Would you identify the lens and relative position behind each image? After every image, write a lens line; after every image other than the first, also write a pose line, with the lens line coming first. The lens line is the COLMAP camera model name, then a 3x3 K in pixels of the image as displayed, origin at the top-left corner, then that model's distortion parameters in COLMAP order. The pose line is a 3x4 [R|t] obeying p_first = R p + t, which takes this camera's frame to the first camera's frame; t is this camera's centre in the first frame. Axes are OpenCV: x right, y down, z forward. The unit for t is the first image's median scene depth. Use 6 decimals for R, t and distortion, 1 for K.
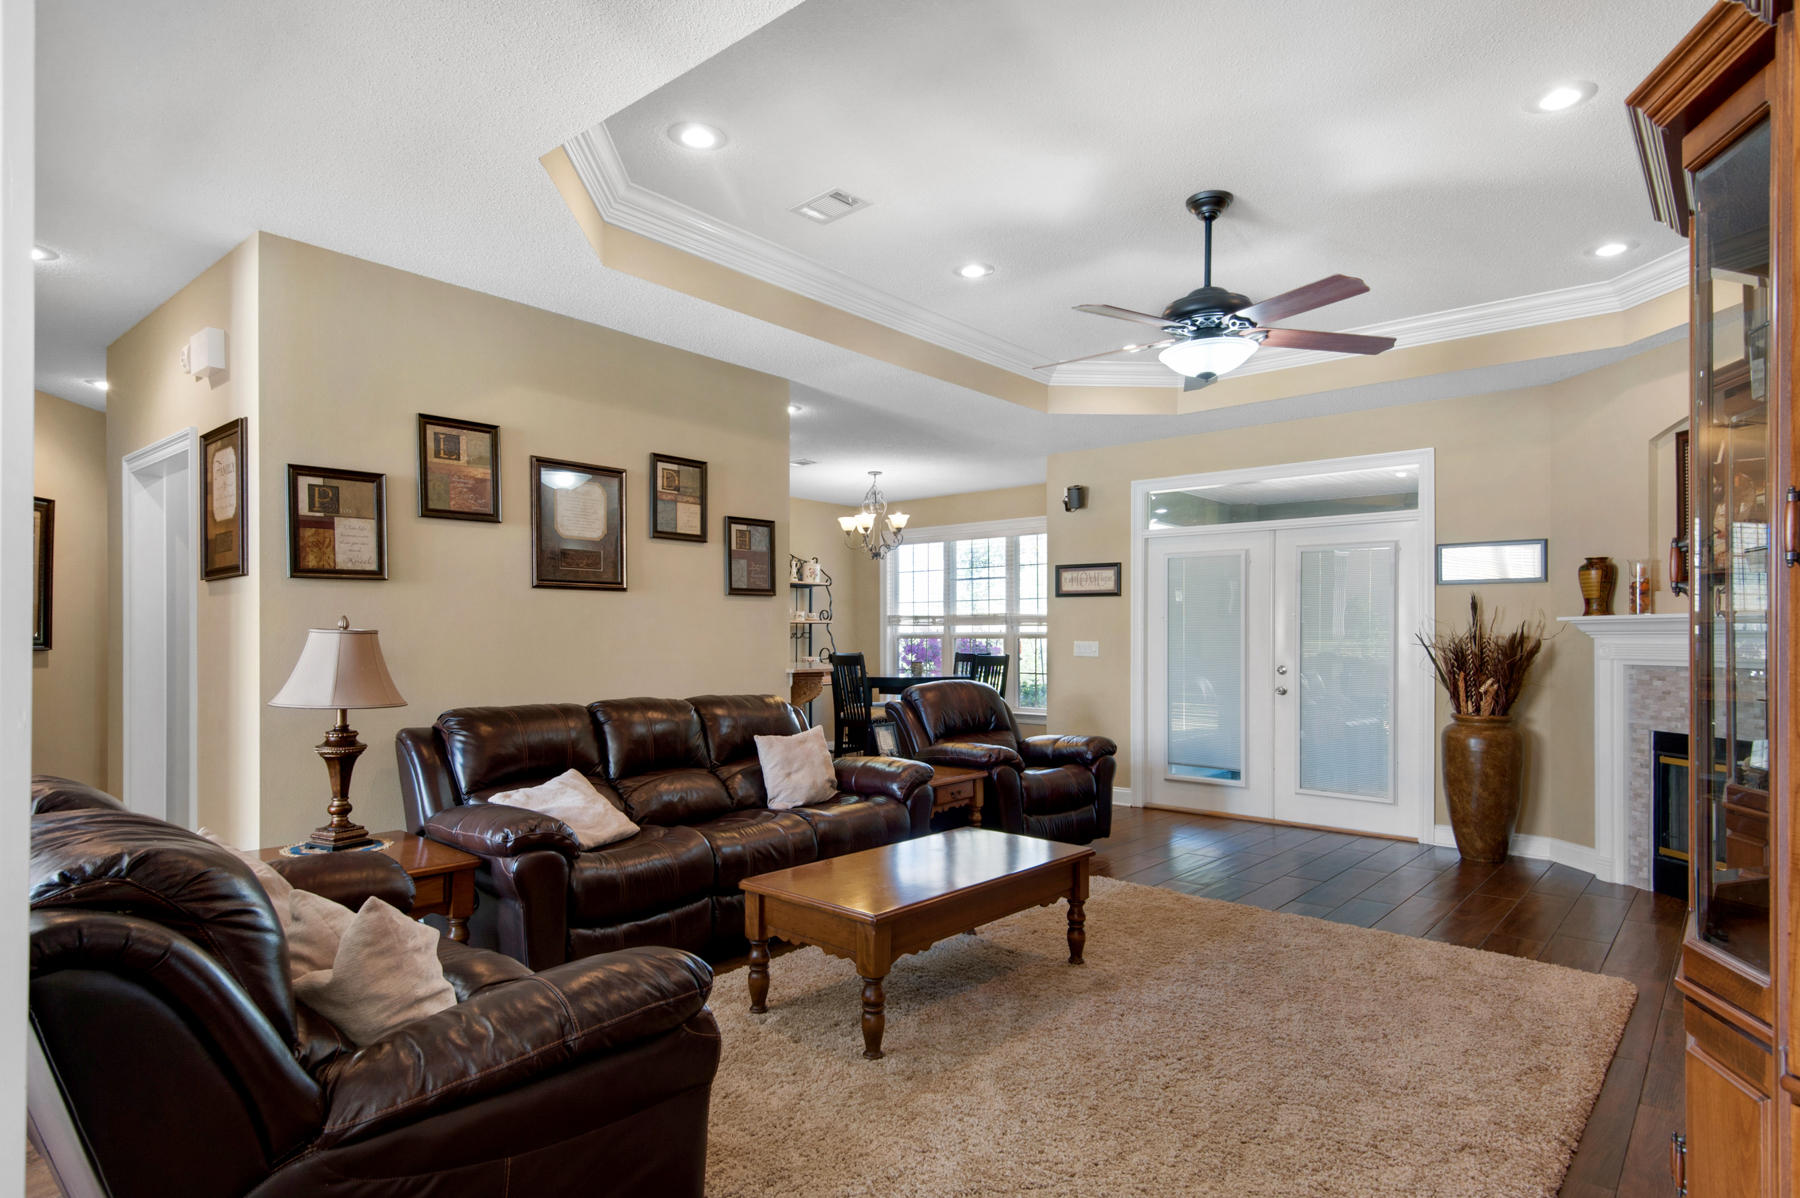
lens RADIAL K [[983.7, 0, 904.3], [0, 983.7, 634.7], [0, 0, 1]] dist [0.002406, 0.000143]
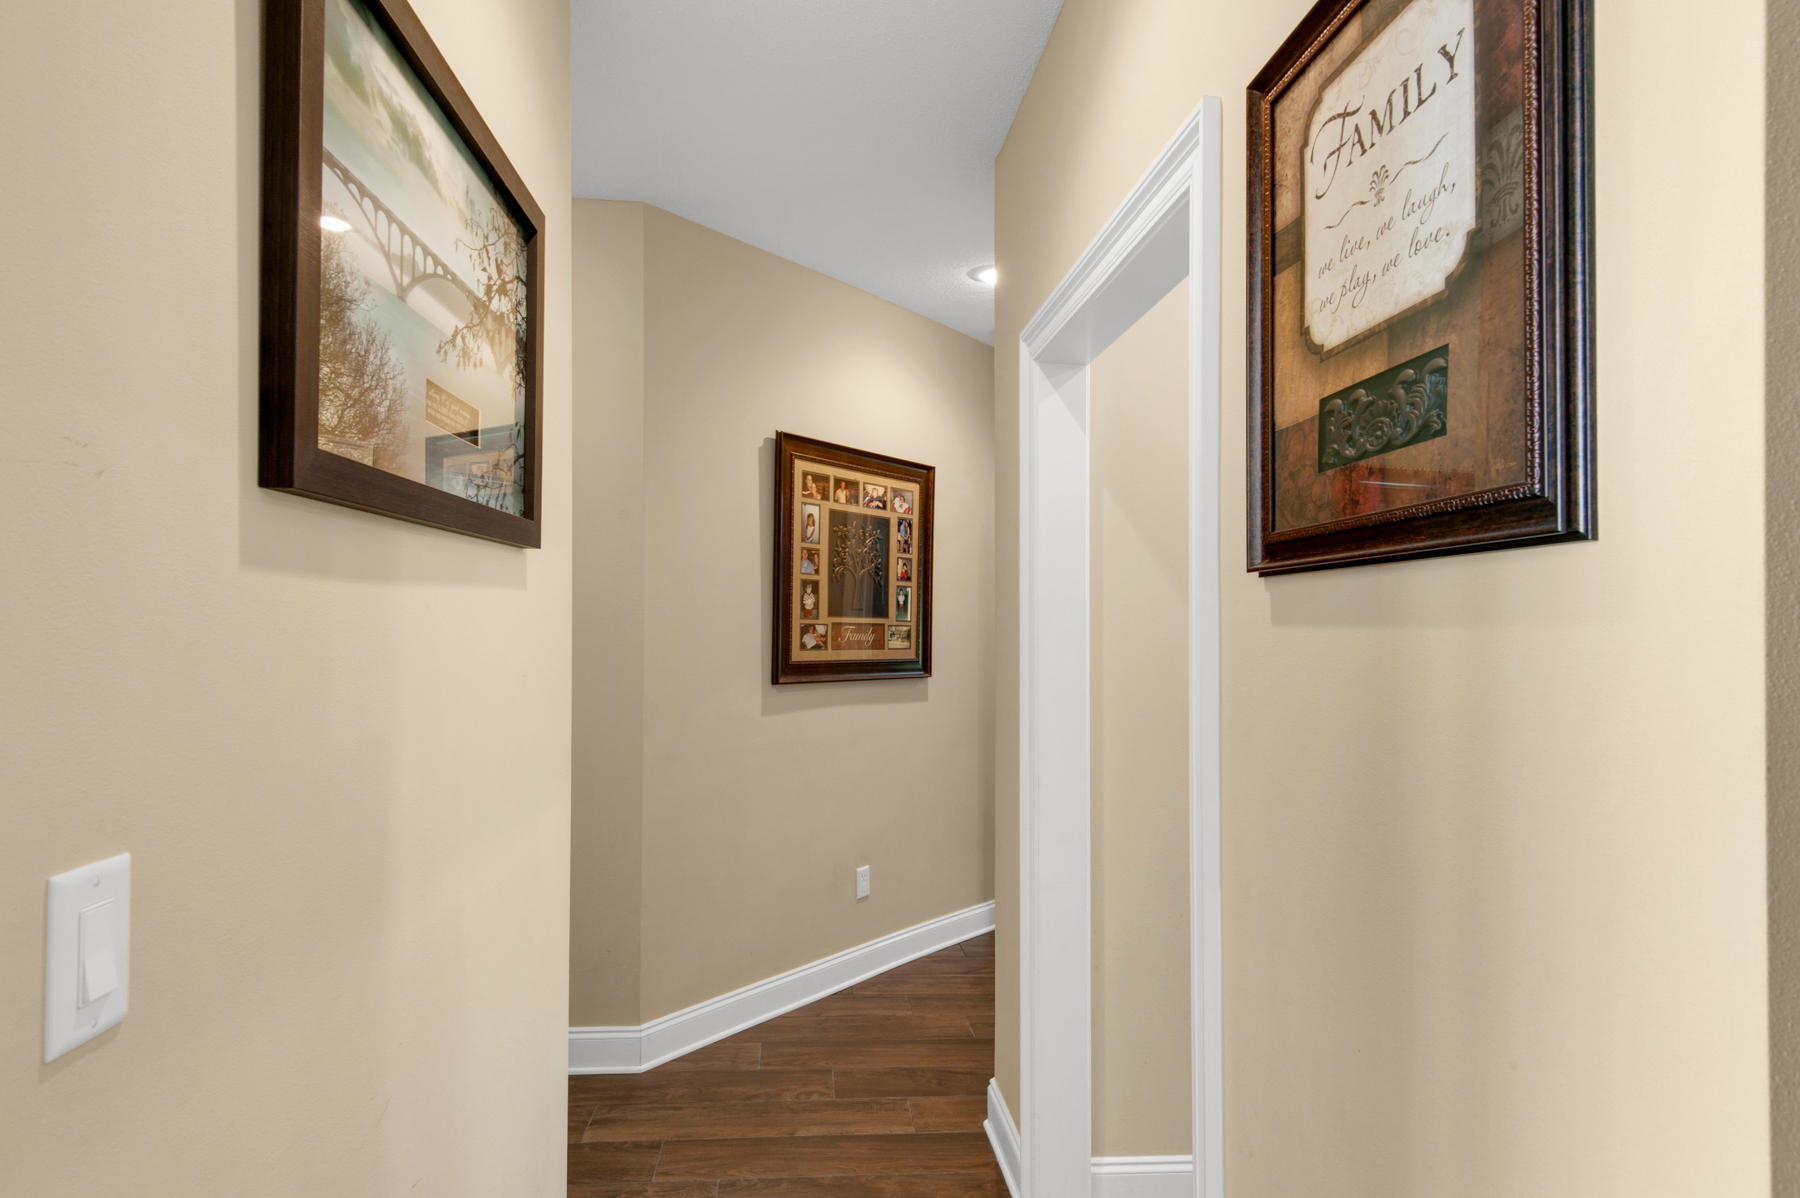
lens RADIAL K [[983.7, 0, 904.3], [0, 983.7, 634.7], [0, 0, 1]] dist [0.002406, 0.000143]
pose [[0.718567, 0.013165, -0.695333, -0.482109], [-0.003677, 0.999879, 0.015131, -0.033946], [0.695448, -0.008316, 0.718528, 0.593778]]
